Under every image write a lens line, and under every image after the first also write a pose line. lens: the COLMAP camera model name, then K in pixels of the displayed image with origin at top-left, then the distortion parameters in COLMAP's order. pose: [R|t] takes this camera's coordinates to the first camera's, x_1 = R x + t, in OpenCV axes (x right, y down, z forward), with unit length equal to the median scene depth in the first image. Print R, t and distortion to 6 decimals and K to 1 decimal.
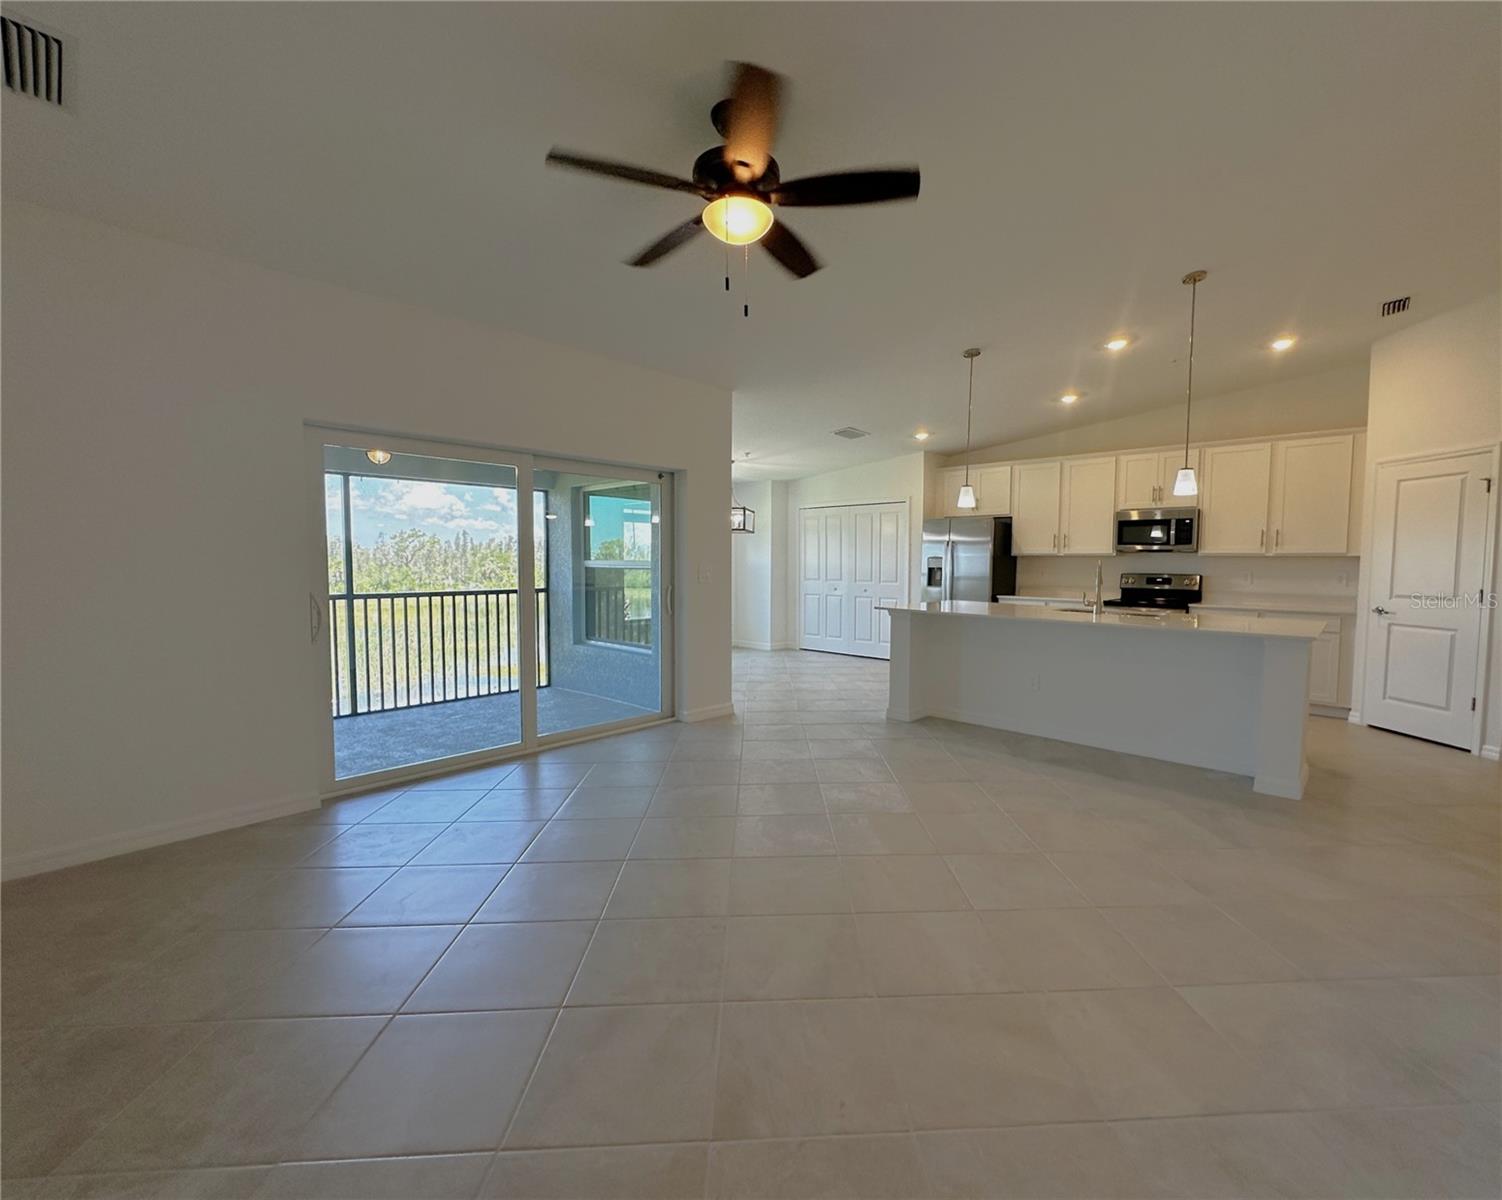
lens RADIAL K [[659.6, 0, 798.9], [0, 659.6, 602.2], [0, 0, 1]] dist [0.002806, 0.000297]
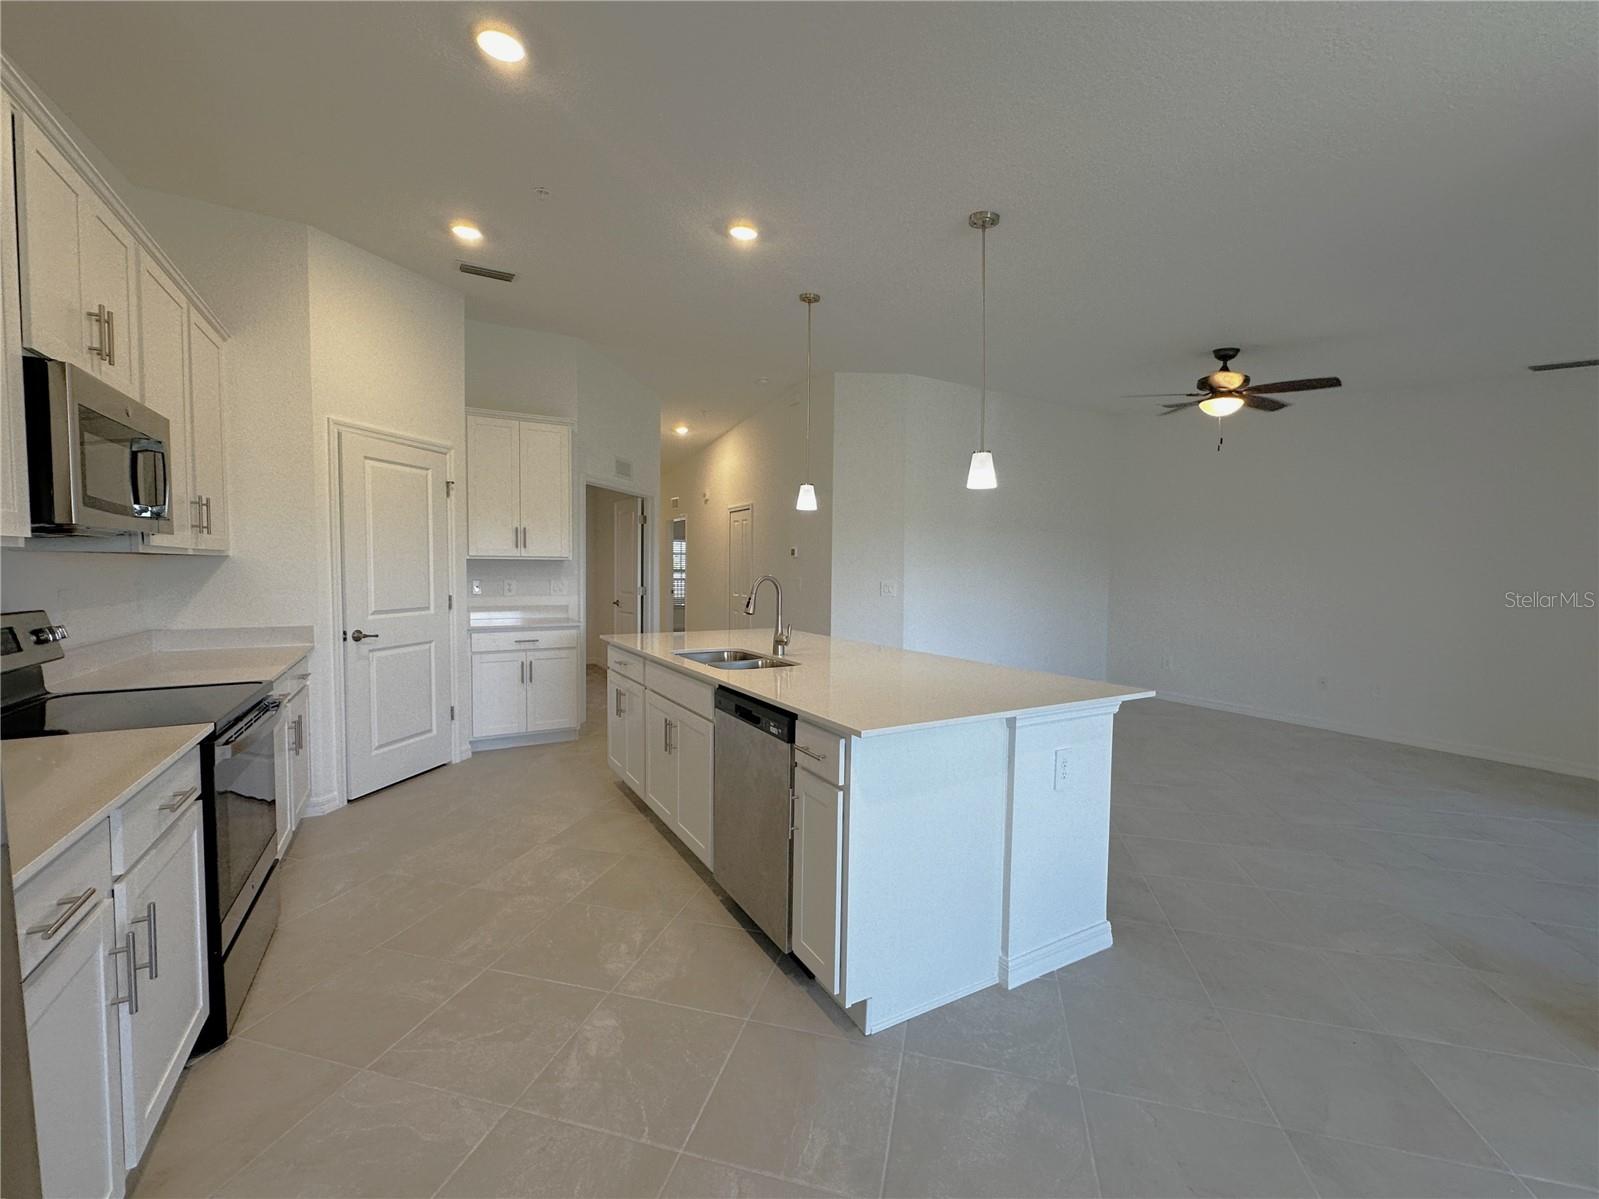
lens RADIAL K [[658.6, 0, 799.5], [0, 658.6, 599.5], [0, 0, 1]] dist [-0.000375, 0.000098]
pose [[-0.949906, -0.031568, 0.310939, 0.162957], [0.003403, 0.993782, 0.111292, -0.078091], [-0.312519, 0.106775, -0.943892, 1.154164]]
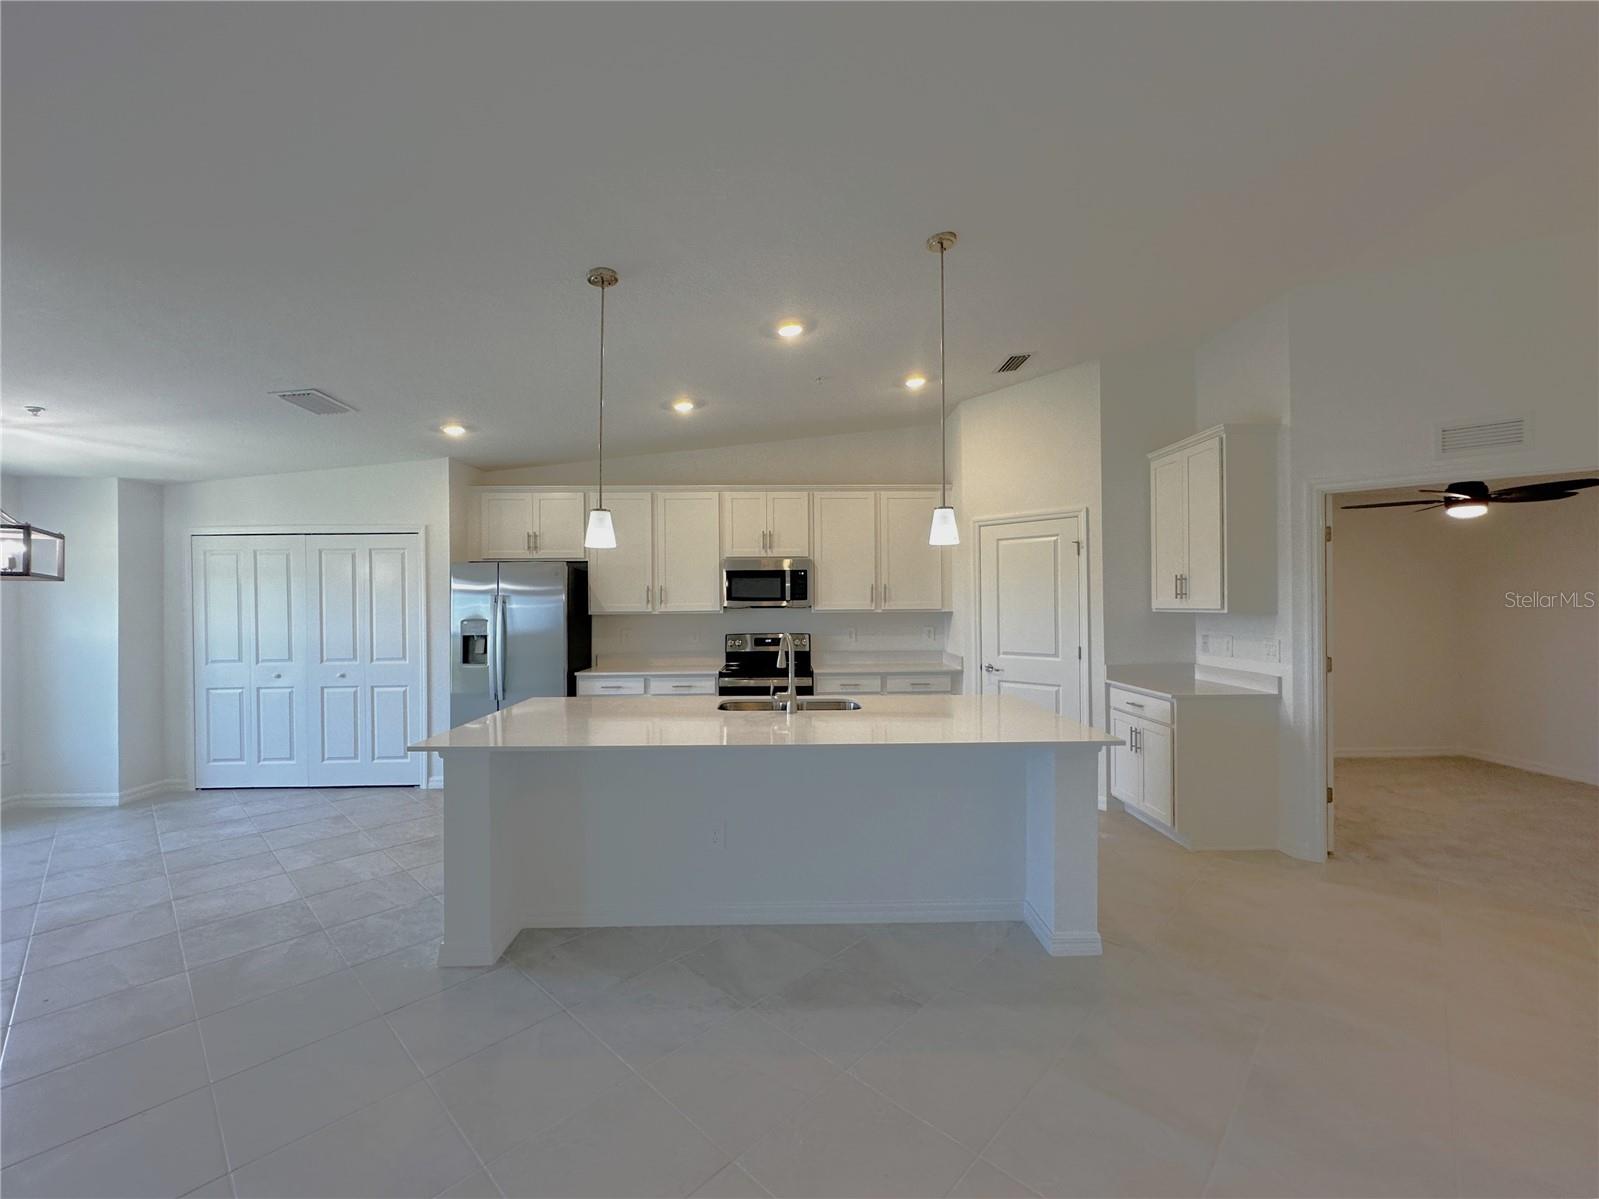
lens RADIAL K [[658.6, 0, 799.5], [0, 658.6, 599.5], [0, 0, 1]] dist [-0.000375, 0.000098]
pose [[0.734855, -0.012712, 0.678105, 0.000593], [0.056486, 0.997498, -0.042513, -0.048738], [-0.675868, 0.069544, 0.733734, 0.349104]]
